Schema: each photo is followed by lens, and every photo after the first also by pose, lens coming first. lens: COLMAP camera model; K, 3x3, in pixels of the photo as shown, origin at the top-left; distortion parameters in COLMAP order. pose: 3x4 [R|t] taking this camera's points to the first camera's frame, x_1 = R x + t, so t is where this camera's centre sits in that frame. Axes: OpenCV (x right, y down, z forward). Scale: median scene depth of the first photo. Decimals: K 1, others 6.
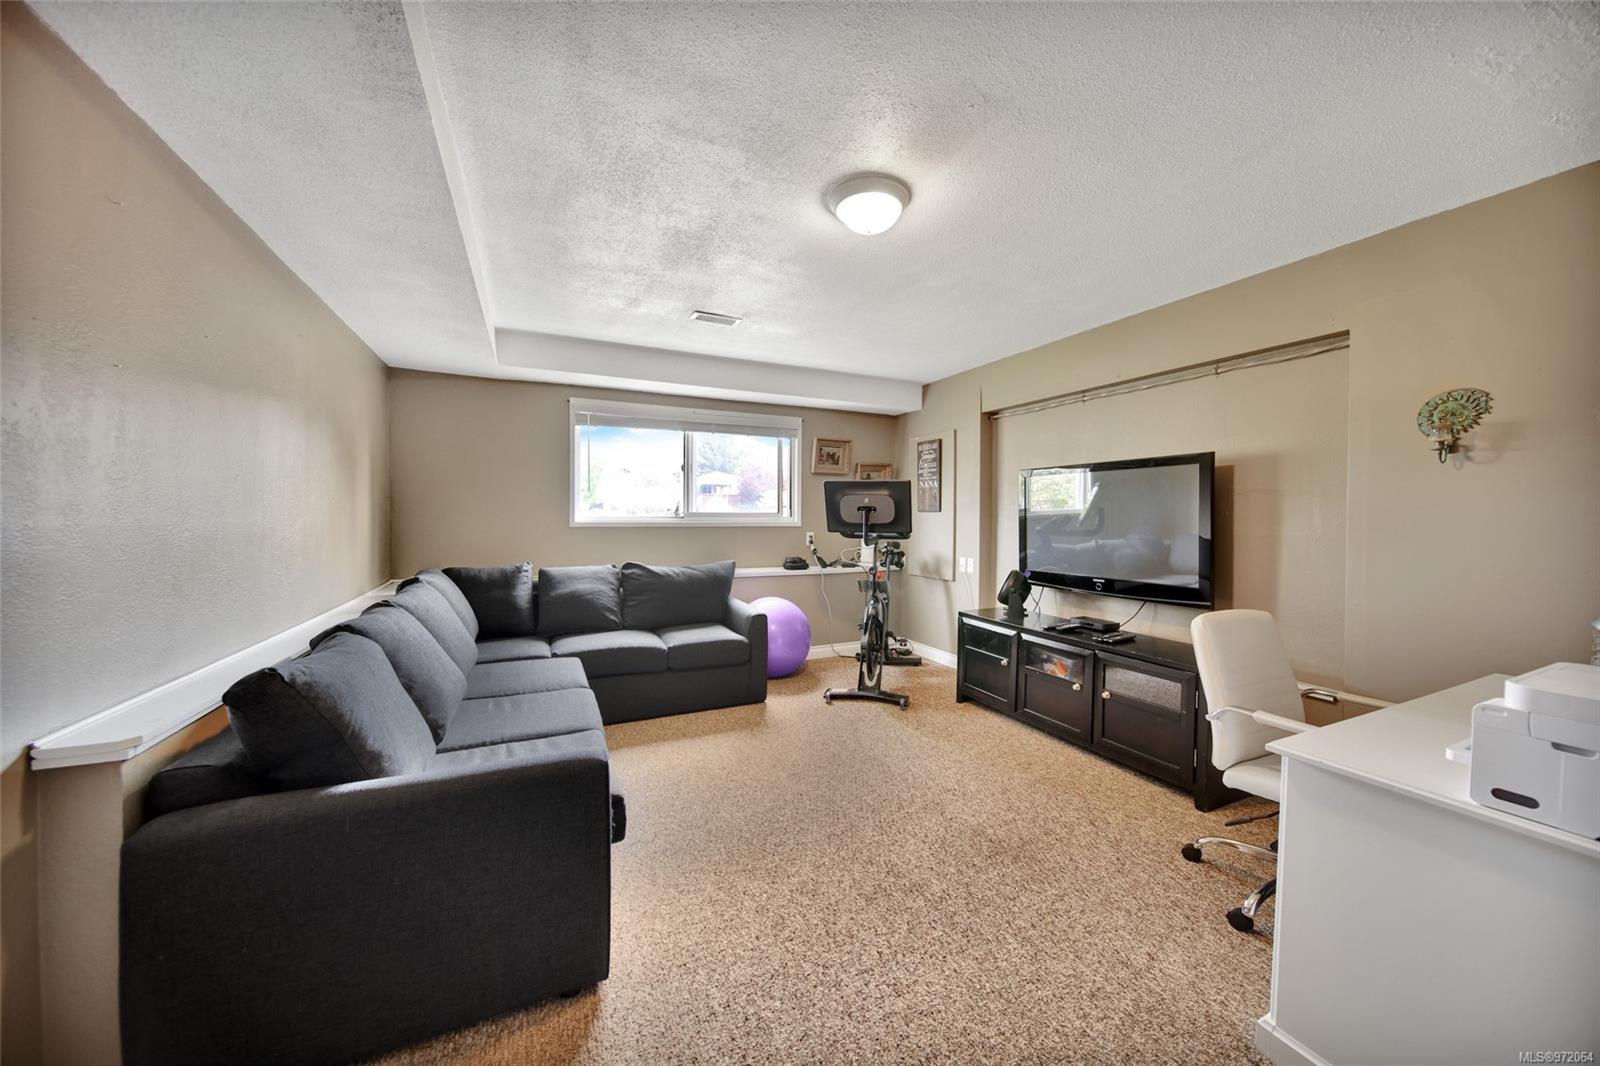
lens RADIAL K [[564.4, 0, 797.8], [0, 564.4, 526.4], [0, 0, 1]] dist [-0.000755, -0.001708]
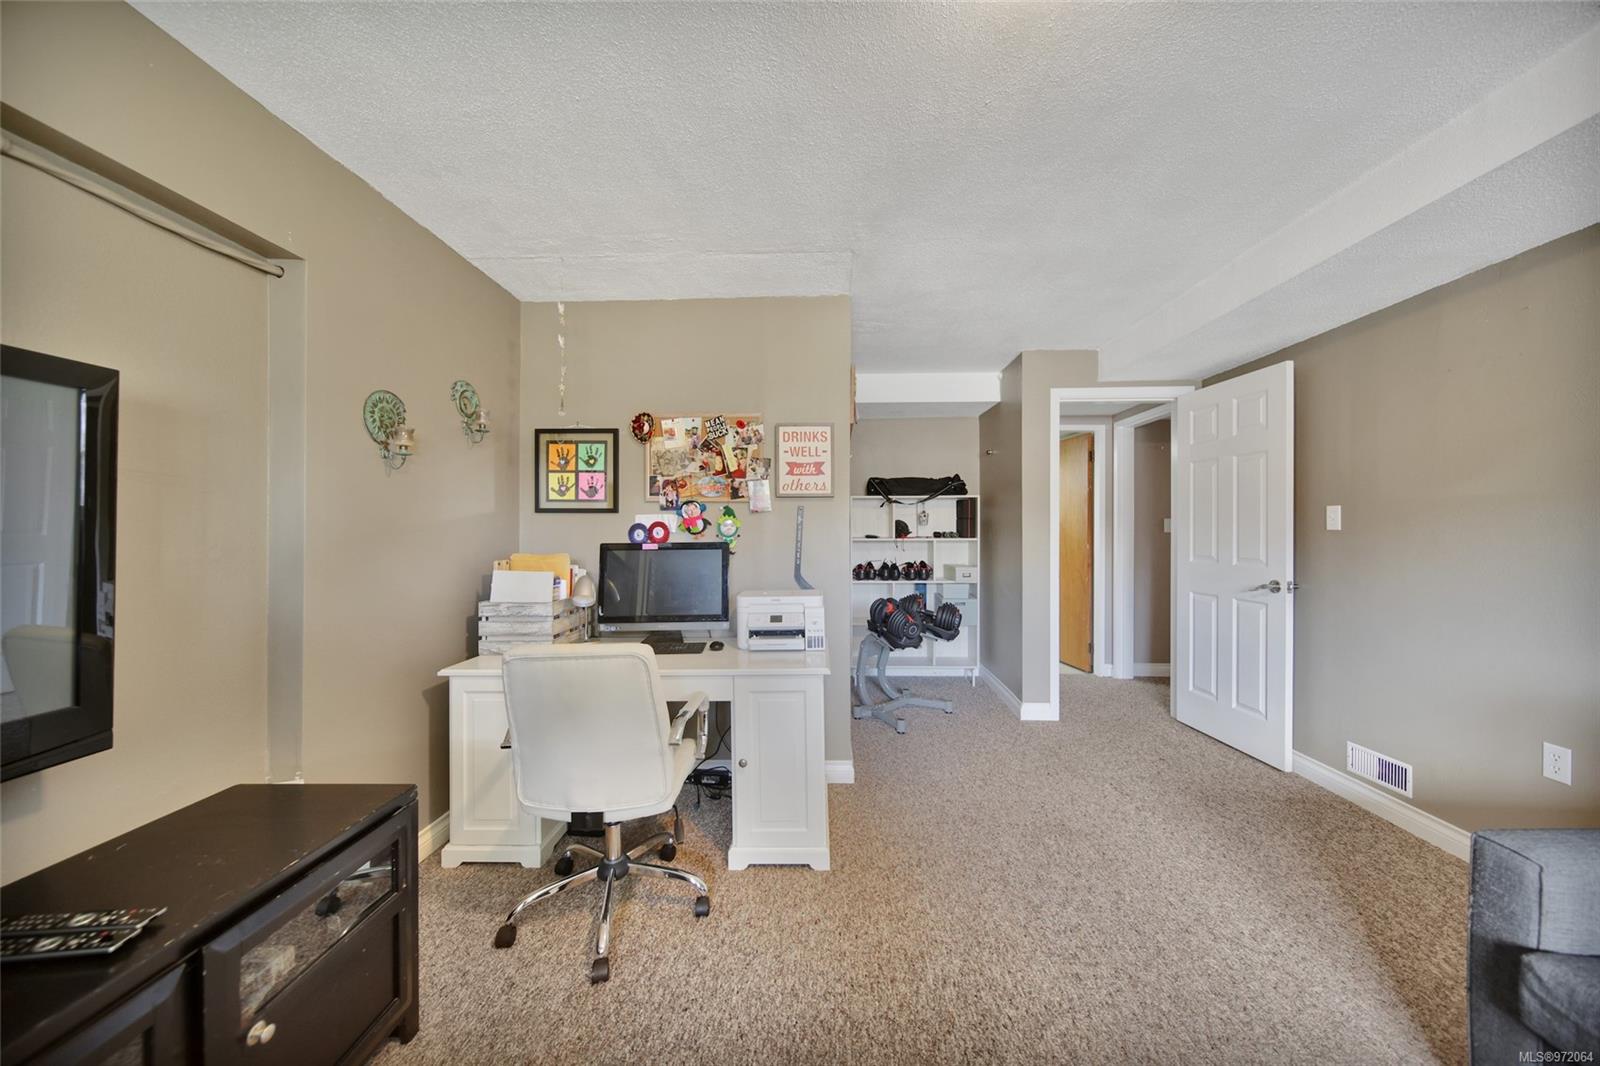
lens RADIAL K [[564.4, 0, 797.8], [0, 564.4, 526.4], [0, 0, 1]] dist [-0.000755, -0.001708]
pose [[-0.895708, -0.002596, 0.444635, 0.129302], [0.004075, 0.999893, 0.014047, -0.026484], [-0.444624, 0.014393, -0.895602, 1.565023]]
